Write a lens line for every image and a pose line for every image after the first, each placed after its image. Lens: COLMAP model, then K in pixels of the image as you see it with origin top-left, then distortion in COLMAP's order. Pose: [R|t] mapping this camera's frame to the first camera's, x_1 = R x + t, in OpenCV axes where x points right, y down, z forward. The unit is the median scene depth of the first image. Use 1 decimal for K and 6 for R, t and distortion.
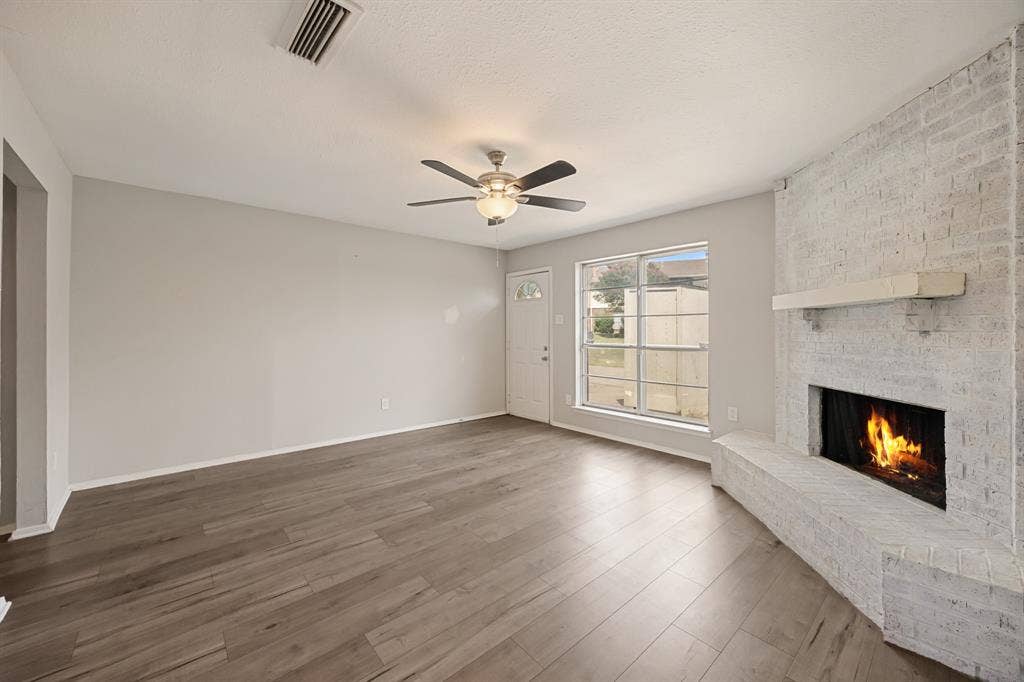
lens RADIAL K [[394.8, 0, 504.9], [0, 394.8, 326.6], [0, 0, 1]] dist [-0.000424, -0.000031]
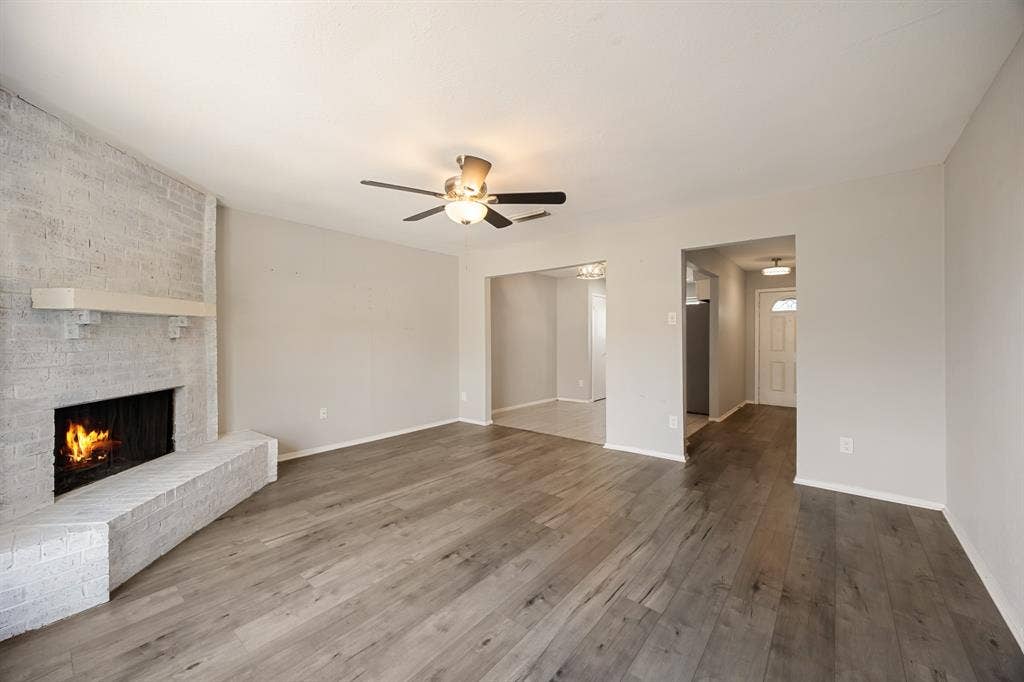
lens RADIAL K [[394.8, 0, 513.2], [0, 394.8, 332.4], [0, 0, 1]] dist [-0.000424, -0.000031]
pose [[-0.982524, 0.001267, -0.186130, 0.052116], [0.005306, 0.999761, -0.021204, 0.023818], [0.186059, -0.021821, -0.982296, 2.114443]]
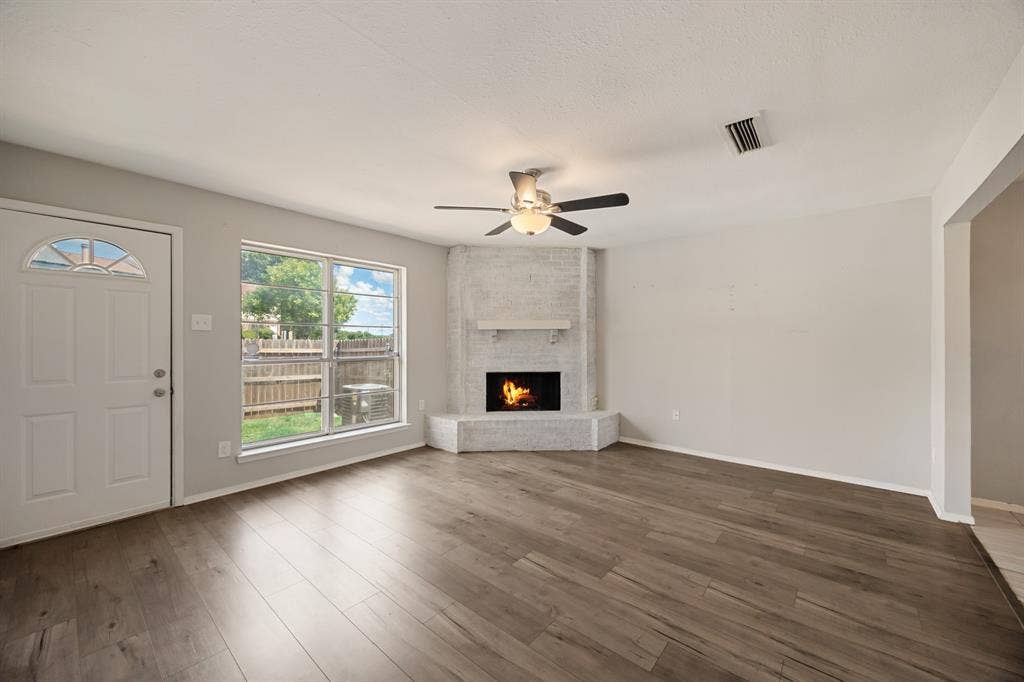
lens RADIAL K [[394.8, 0, 520.4], [0, 394.8, 340.3], [0, 0, 1]] dist [-0.000424, -0.000031]
pose [[-0.168826, 0.003580, 0.985639, -1.097648], [-0.012358, 0.999907, -0.005748, 0.013736], [-0.985568, -0.013151, -0.168766, 1.273389]]
